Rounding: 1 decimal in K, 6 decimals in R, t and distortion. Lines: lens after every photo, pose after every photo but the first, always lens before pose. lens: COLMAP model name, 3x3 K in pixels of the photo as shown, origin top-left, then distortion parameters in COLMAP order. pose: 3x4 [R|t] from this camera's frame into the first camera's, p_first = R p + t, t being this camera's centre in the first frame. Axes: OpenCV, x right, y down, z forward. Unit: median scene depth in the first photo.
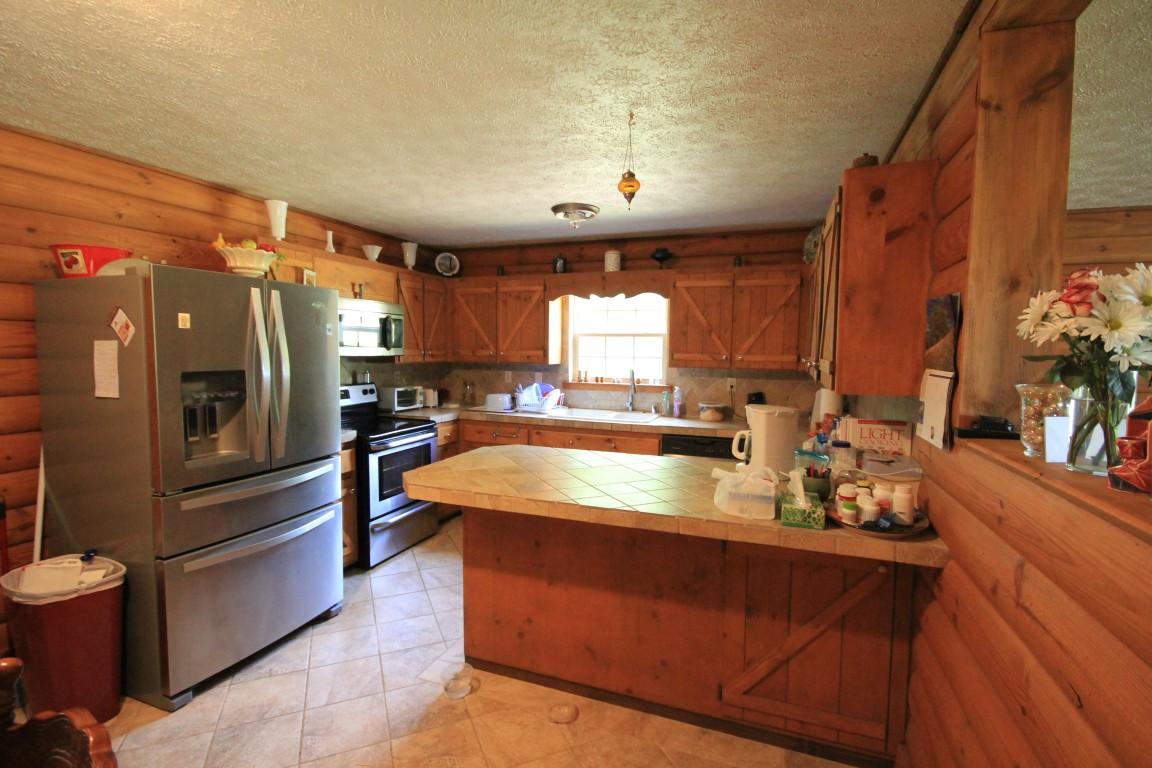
lens RADIAL K [[536.0, 0, 576.2], [0, 536.0, 381.4], [0, 0, 1]] dist [0.008223, -0.009356]
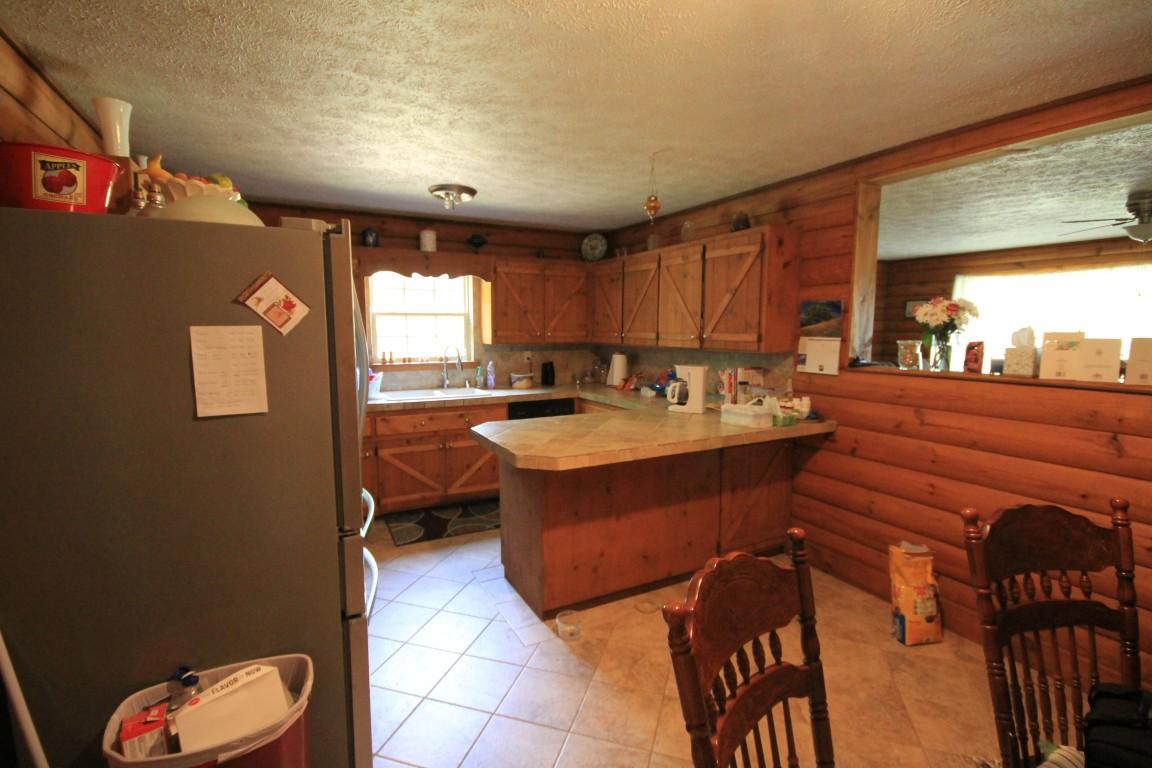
lens RADIAL K [[536.0, 0, 570.1], [0, 536.0, 384.1], [0, 0, 1]] dist [0.008223, -0.009356]
pose [[0.661894, -0.092128, 0.743914, -0.574144], [0.056000, 0.995723, 0.073487, -0.016908], [-0.747503, -0.006981, 0.664222, 0.145225]]
